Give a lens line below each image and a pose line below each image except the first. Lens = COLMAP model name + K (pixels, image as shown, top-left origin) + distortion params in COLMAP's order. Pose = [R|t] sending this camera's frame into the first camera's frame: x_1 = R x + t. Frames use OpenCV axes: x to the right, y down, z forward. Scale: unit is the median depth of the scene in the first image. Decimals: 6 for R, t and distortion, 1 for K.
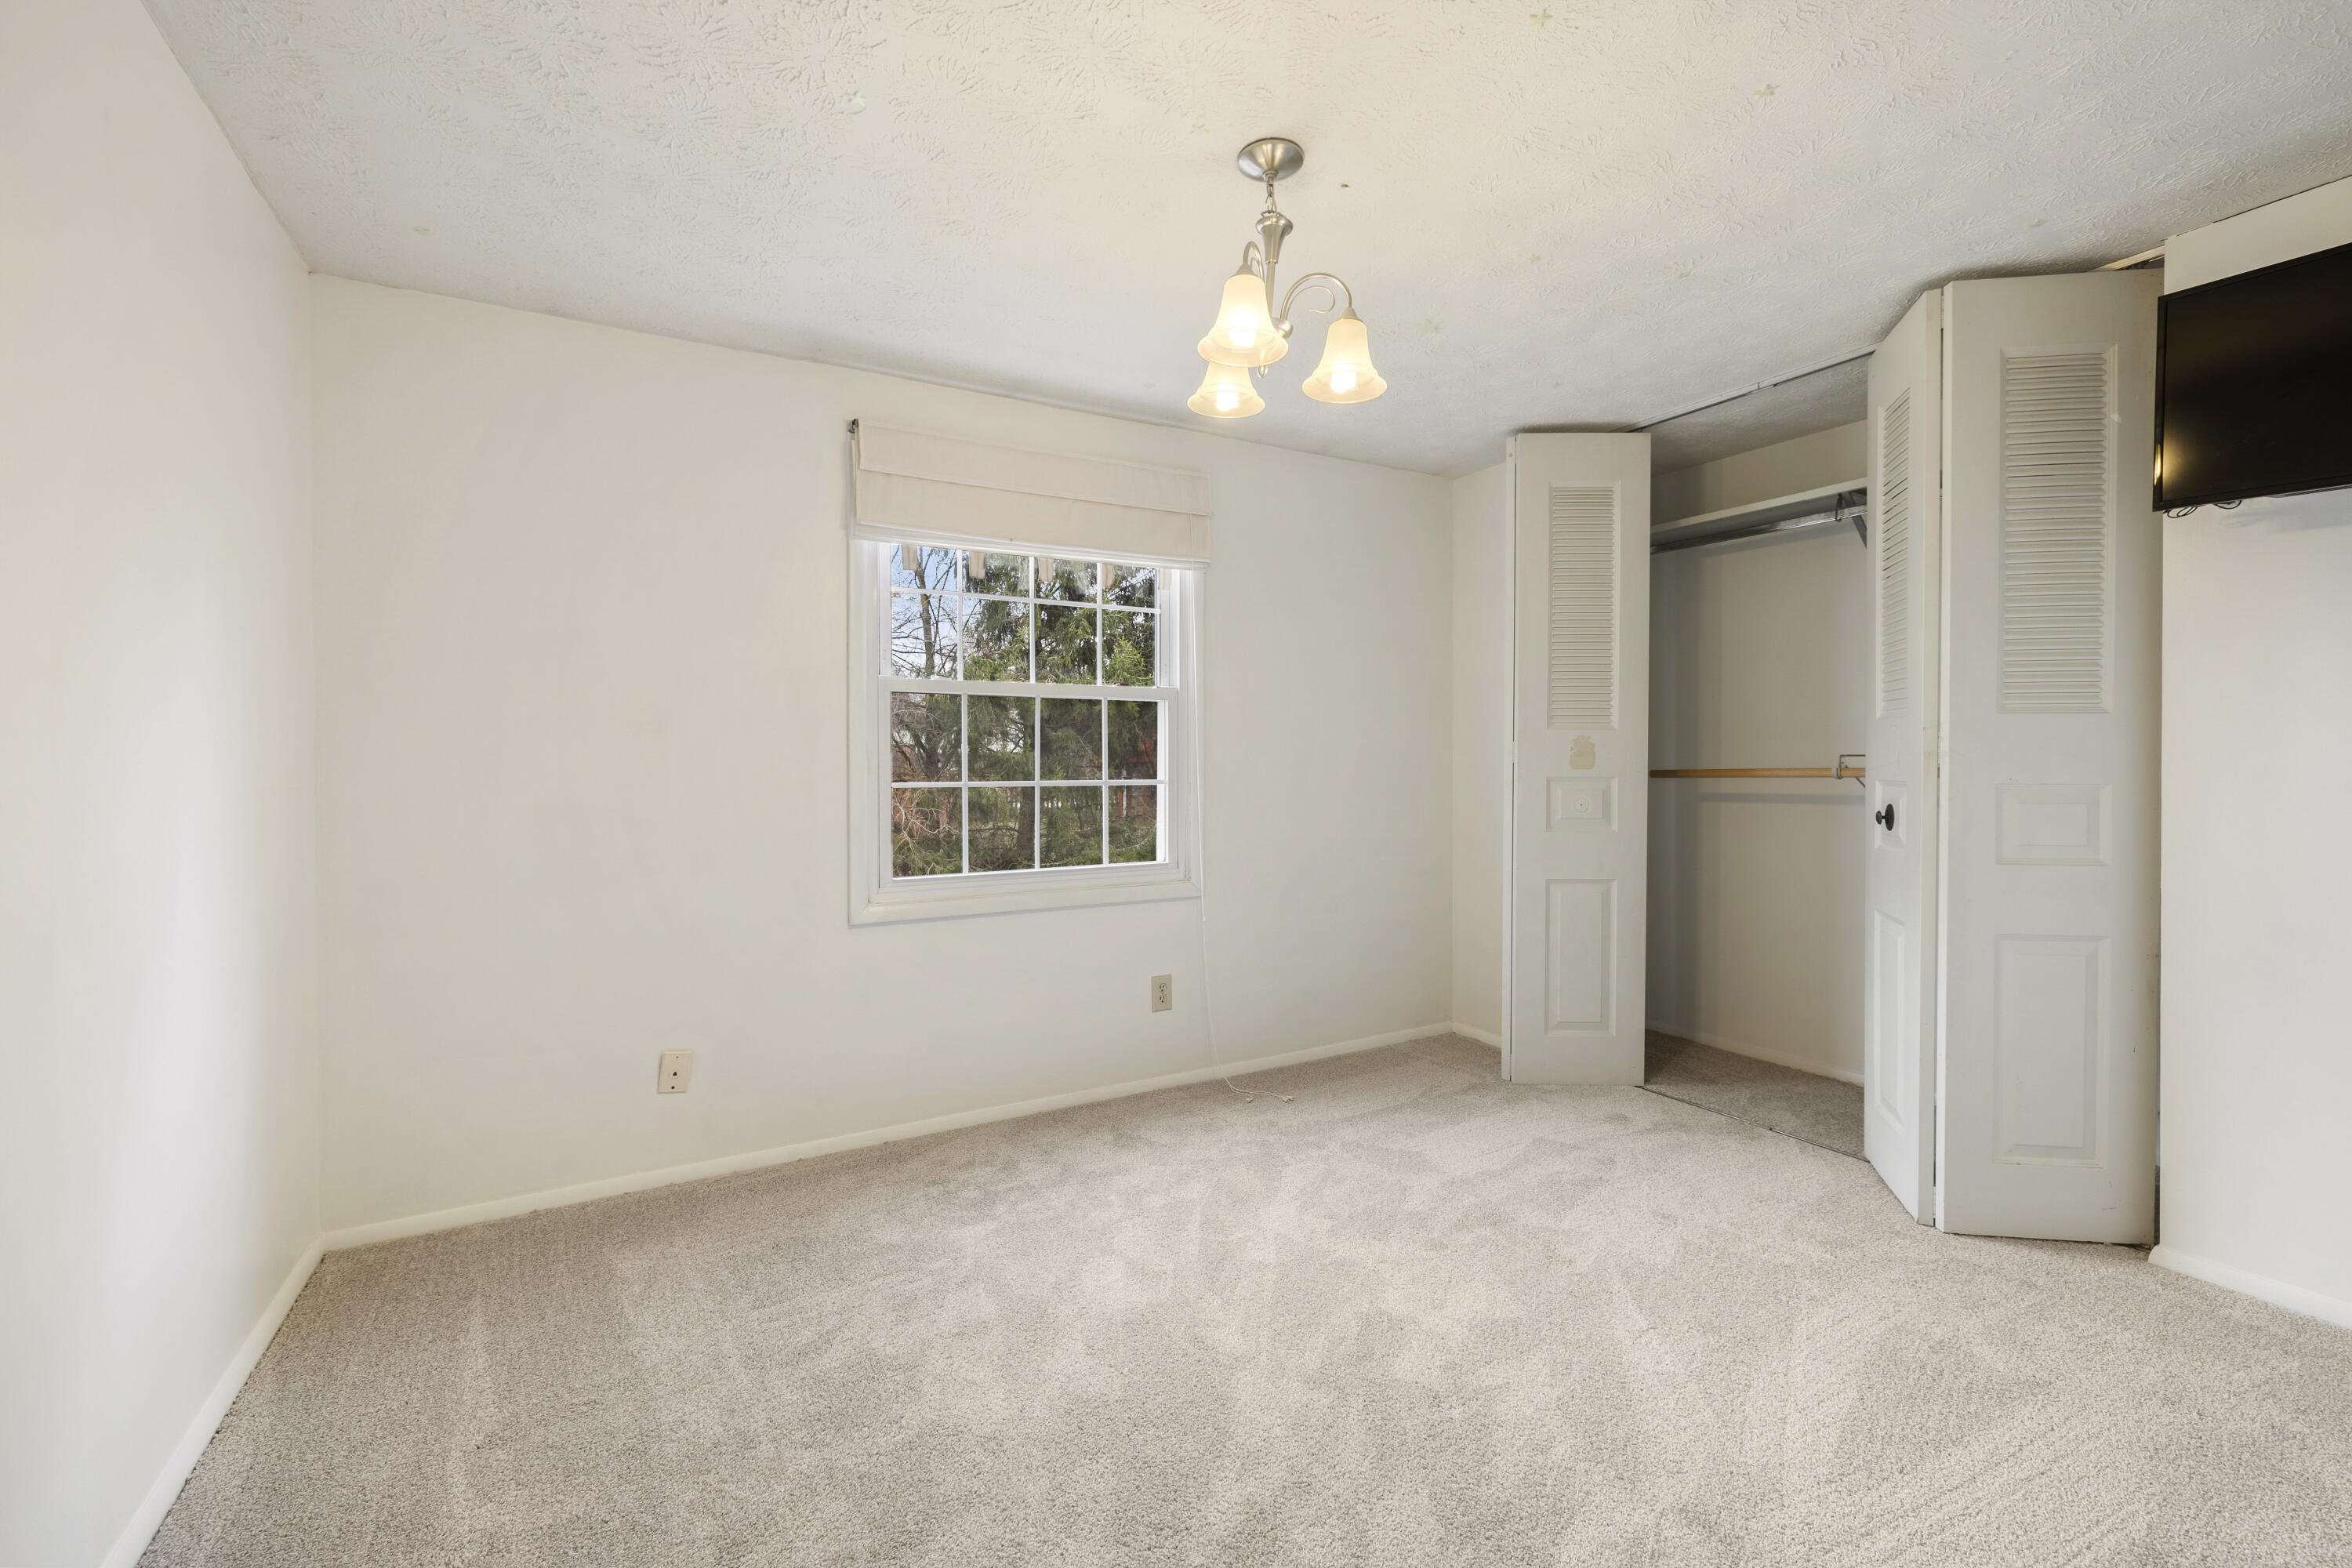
lens RADIAL K [[998.3, 0, 1169.1], [0, 998.3, 773.2], [0, 0, 1]] dist [-0.001084, 0.000082]
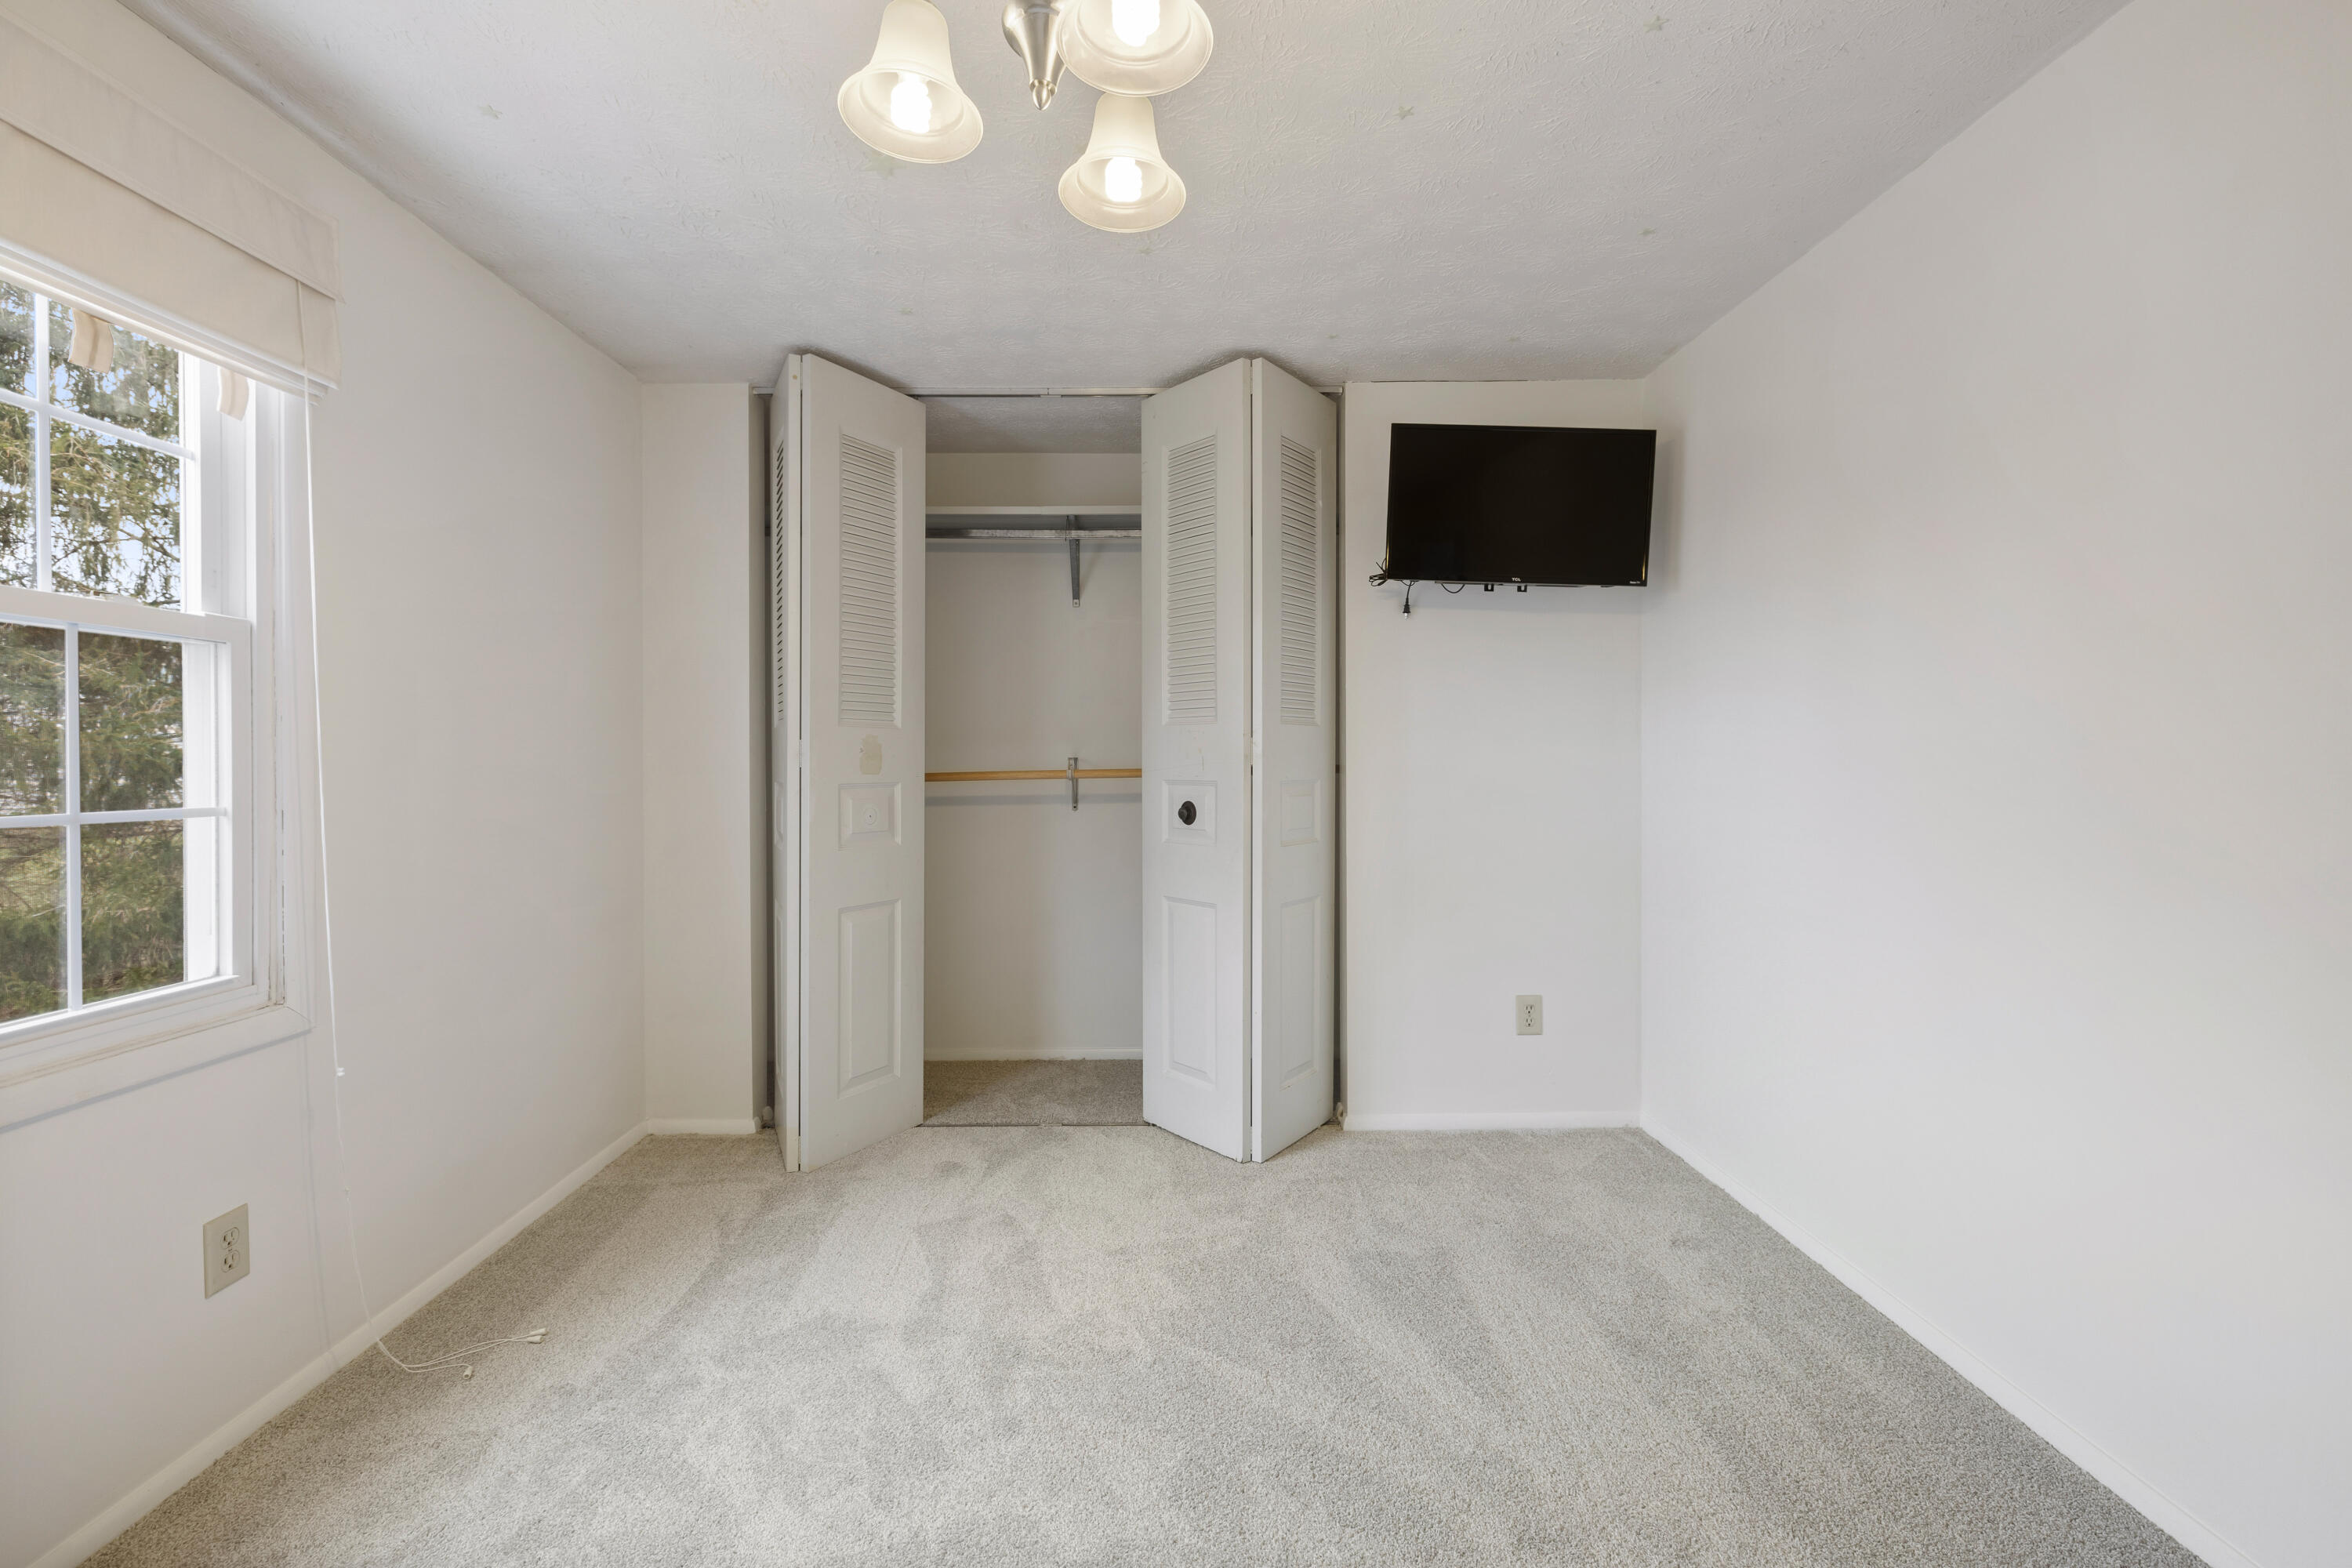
lens RADIAL K [[997.8, 0, 1178.9], [0, 997.8, 770.0], [0, 0, 1]] dist [-0.002565, -0.000310]
pose [[0.471387, -0.008309, 0.881887, -0.231163], [0.016381, 0.999866, 0.000665, -0.004128], [-0.881774, 0.014133, 0.471460, 0.399341]]
